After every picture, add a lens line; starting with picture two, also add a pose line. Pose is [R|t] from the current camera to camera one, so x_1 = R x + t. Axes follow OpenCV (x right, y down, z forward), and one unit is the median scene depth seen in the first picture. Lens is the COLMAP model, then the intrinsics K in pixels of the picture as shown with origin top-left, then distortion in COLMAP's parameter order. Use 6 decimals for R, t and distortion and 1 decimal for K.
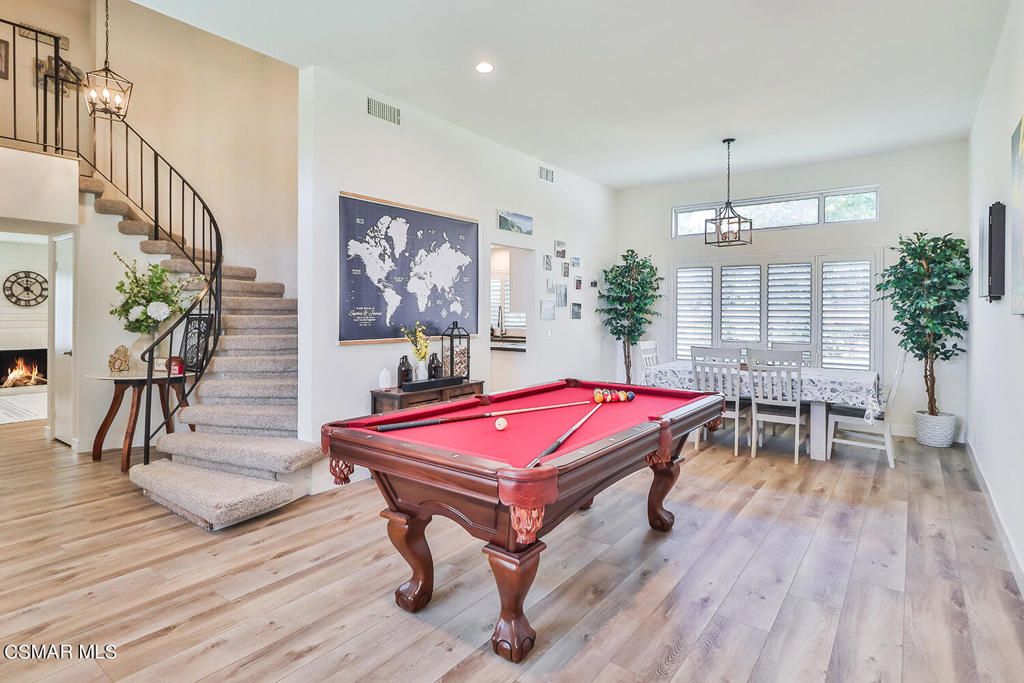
lens RADIAL K [[541.6, 0, 498.6], [0, 541.6, 325.8], [0, 0, 1]] dist [0.001400, -0.001734]
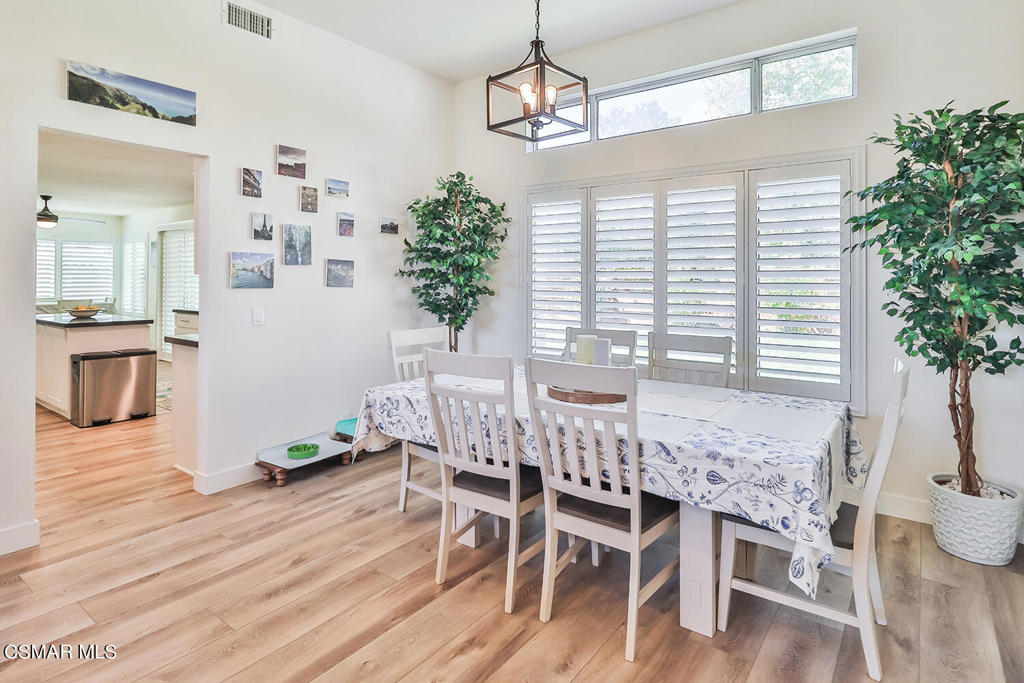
lens RADIAL K [[541.6, 0, 504.5], [0, 541.6, 290.8], [0, 0, 1]] dist [0.001400, -0.001734]
pose [[0.999998, -0.000014, -0.001921, 0.394623], [-0.000004, 0.999954, -0.009541, -0.003512], [0.001921, 0.009541, 0.999953, 0.521532]]
